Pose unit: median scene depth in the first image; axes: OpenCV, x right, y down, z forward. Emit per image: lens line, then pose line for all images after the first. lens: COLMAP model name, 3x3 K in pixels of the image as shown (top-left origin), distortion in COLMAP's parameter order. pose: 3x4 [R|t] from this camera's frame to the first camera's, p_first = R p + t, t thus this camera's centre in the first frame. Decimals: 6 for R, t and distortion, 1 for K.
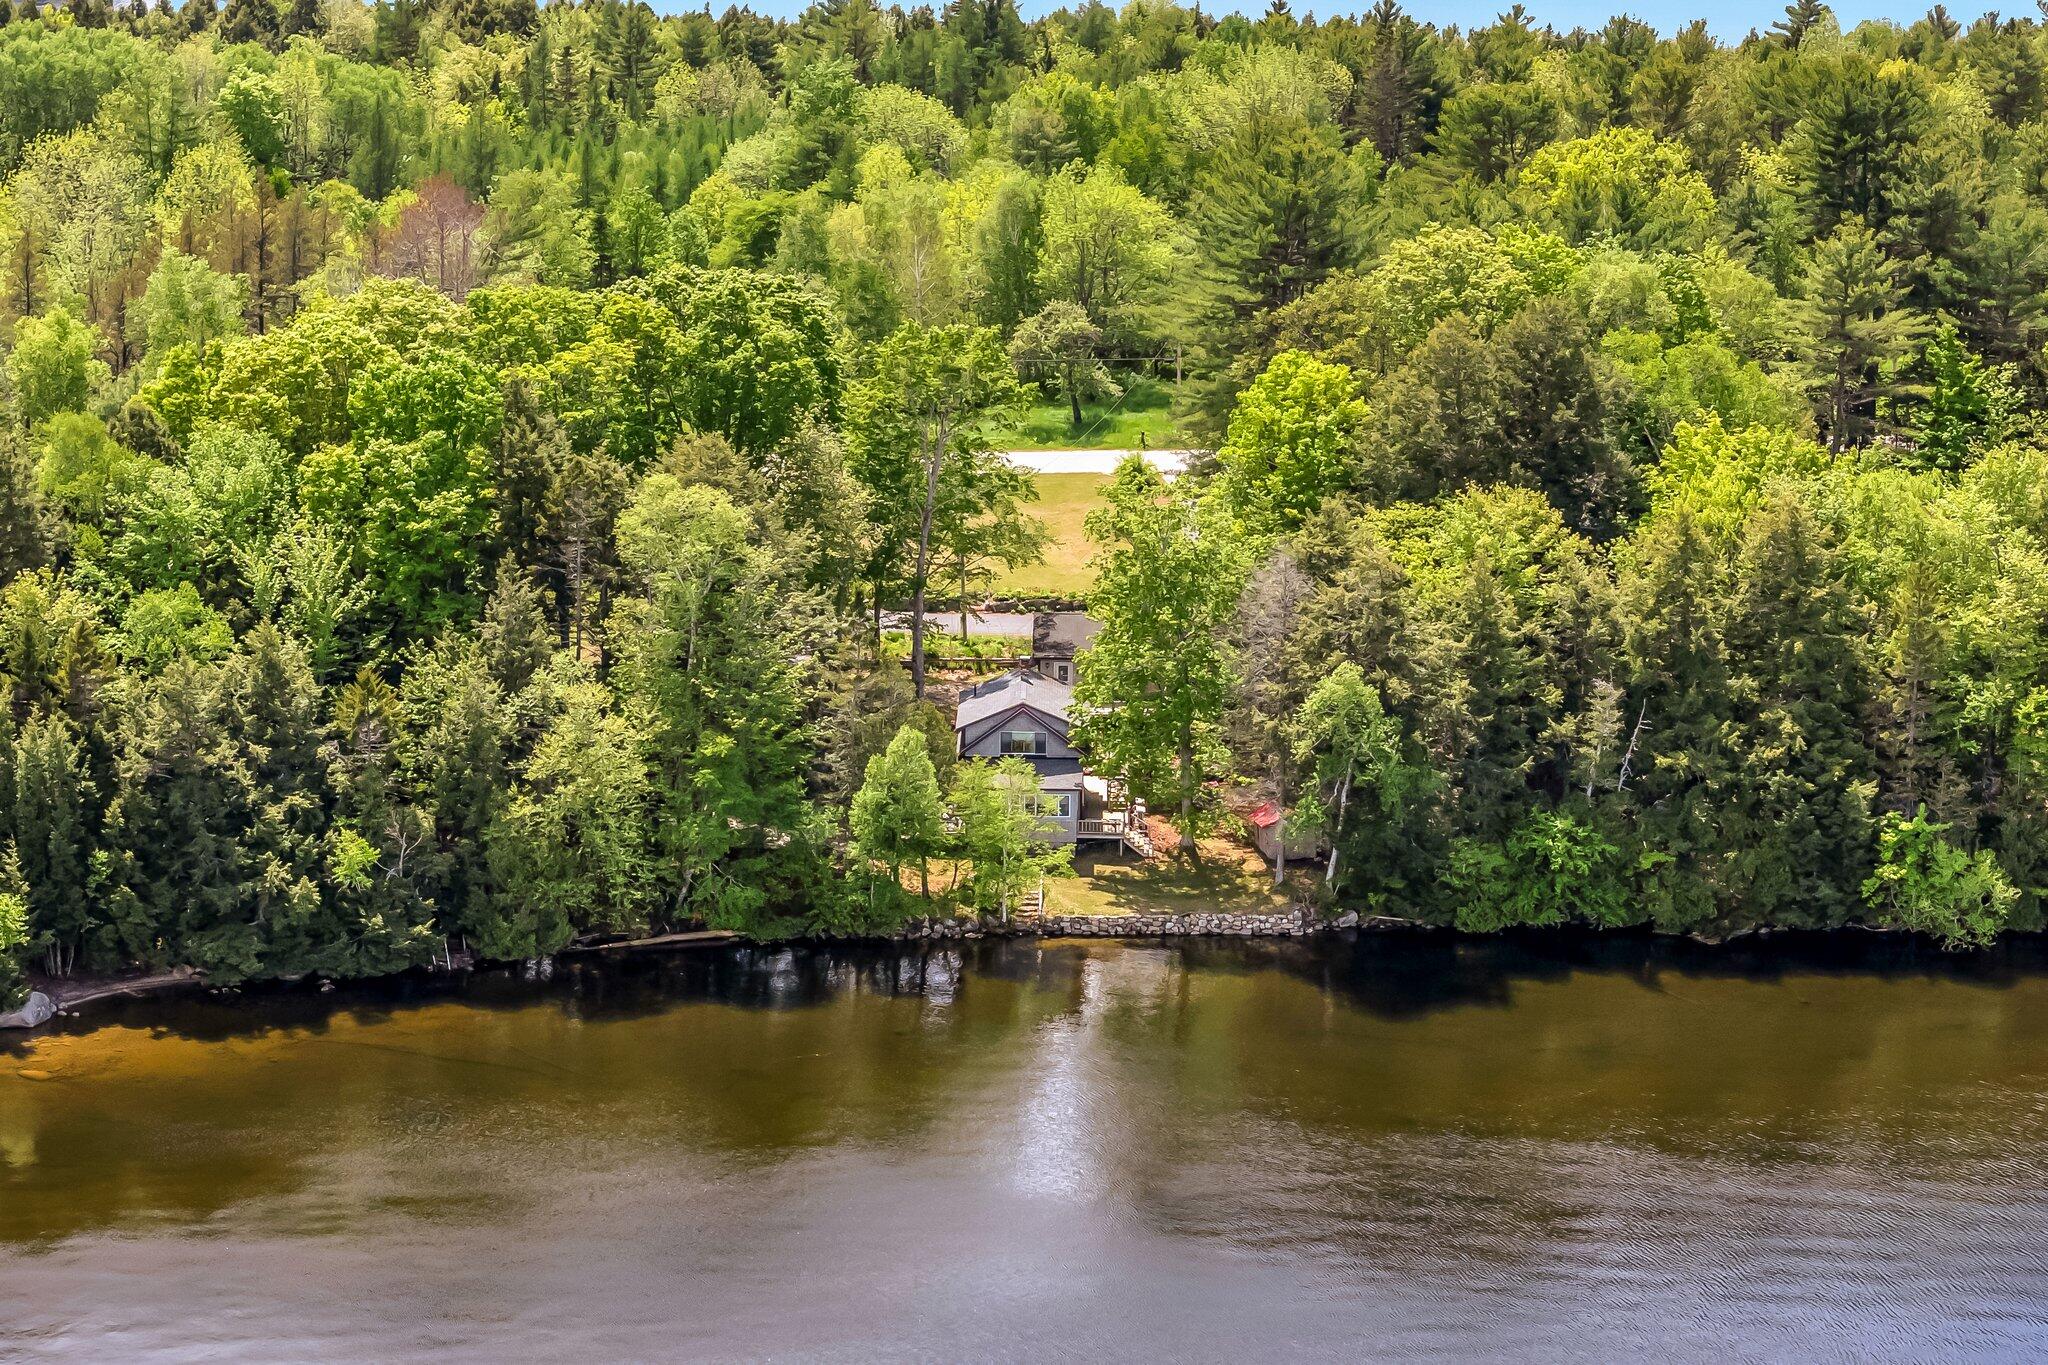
lens RADIAL K [[4783.2, 0, 1025.6], [0, 4783.2, 752.6], [0, 0, 1]] dist [-0.225372, 0.867074]
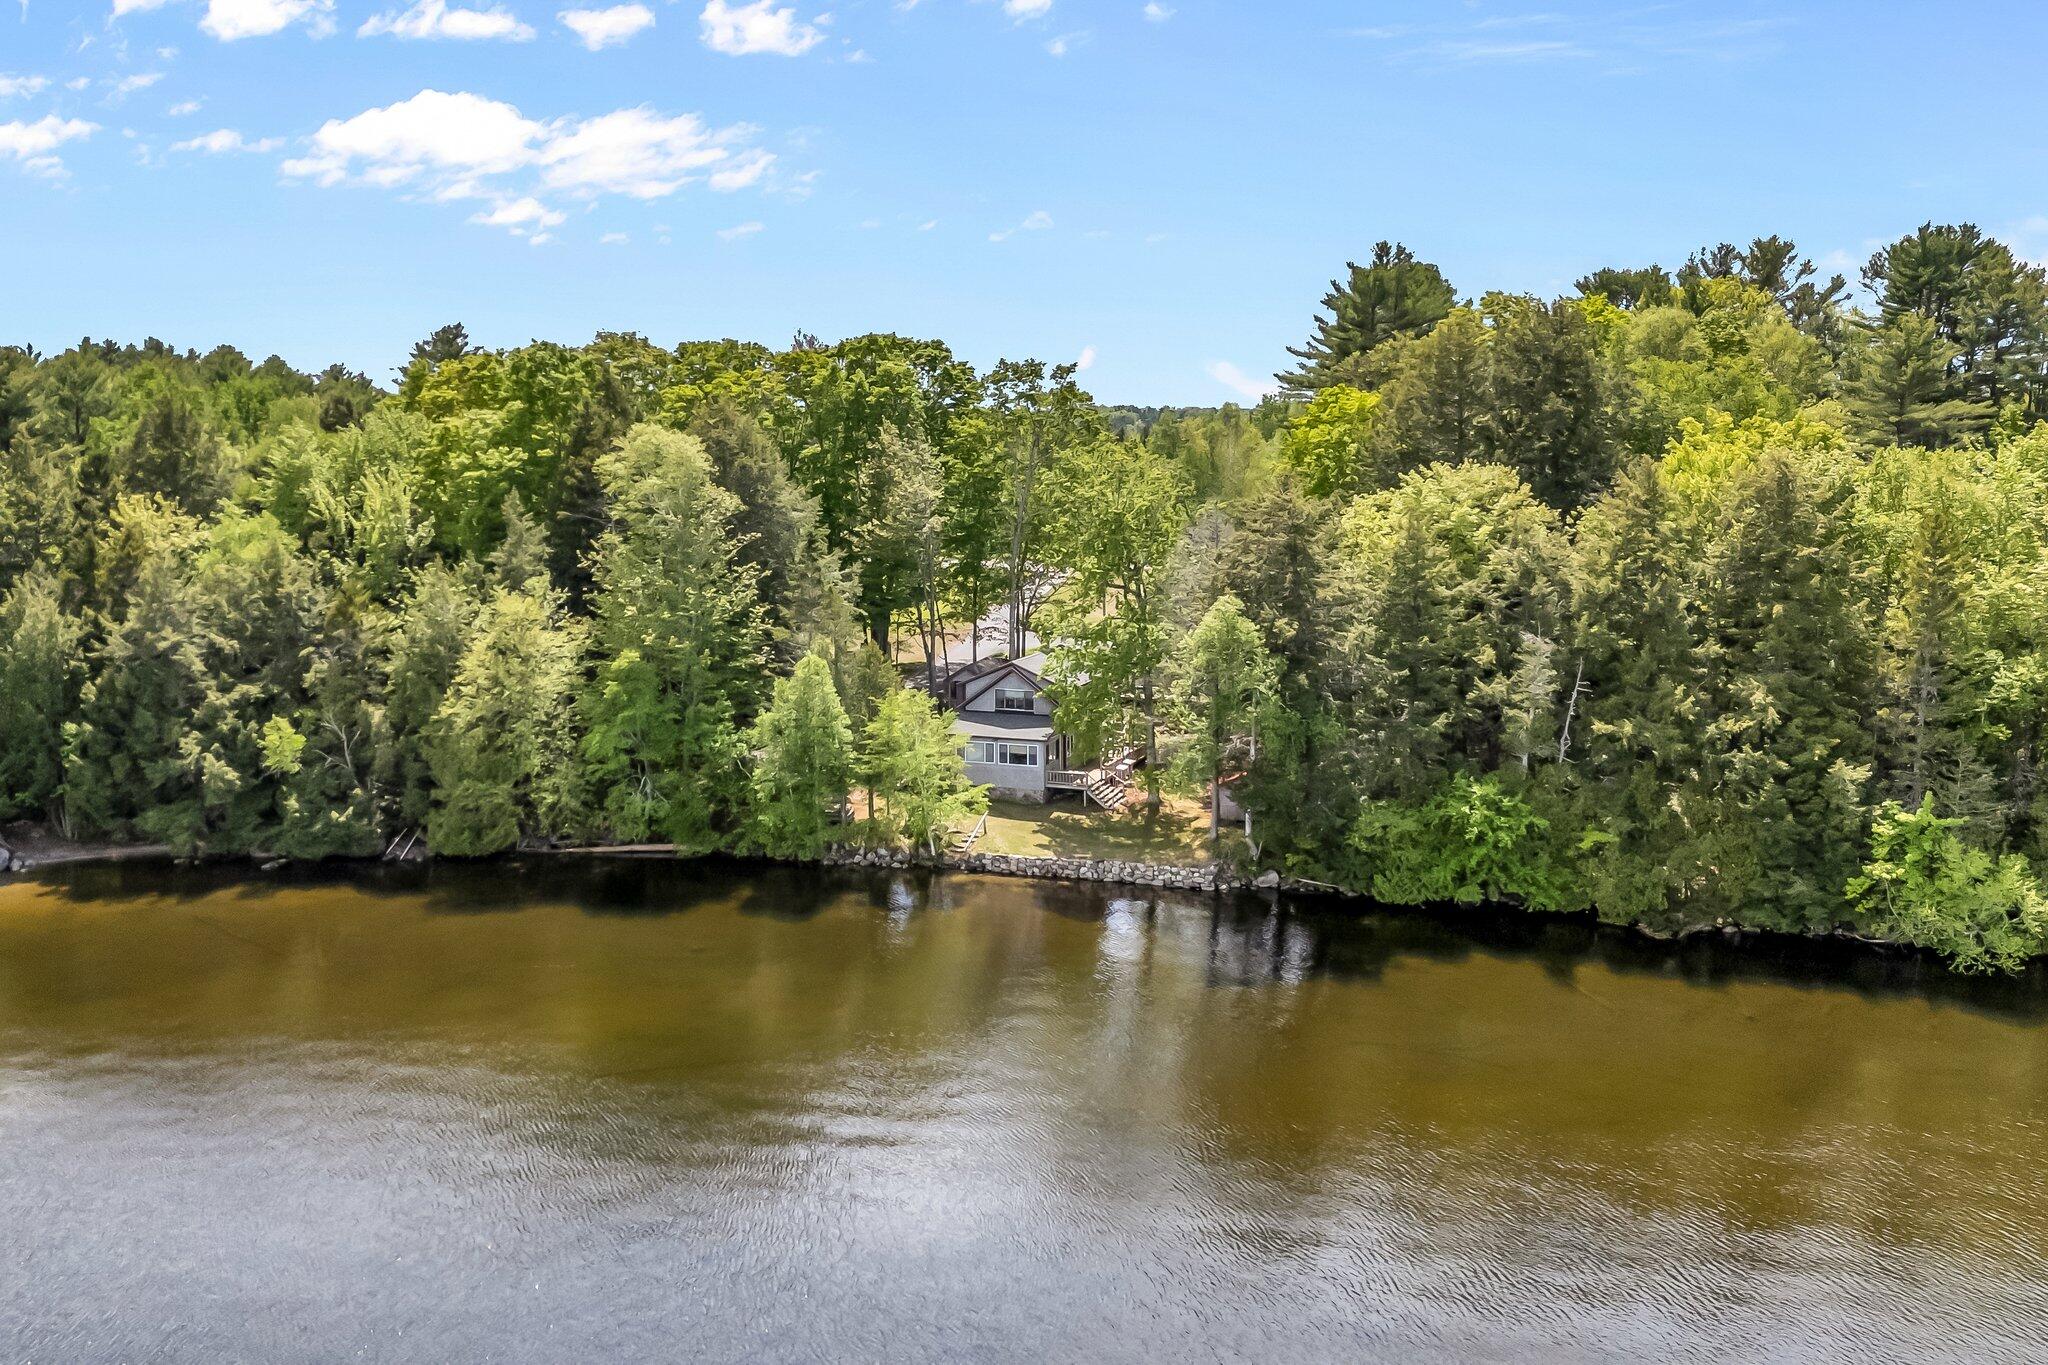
lens RADIAL K [[1705.4, 0, 1024.0], [0, 1705.4, 682.5], [0, 0, 1]] dist [0.008471, -0.009422]
pose [[0.935886, 0.036656, -0.350392, 0.143367], [-0.069858, 0.994132, -0.082588, 0.027416], [0.345308, 0.101771, 0.932955, 0.656960]]
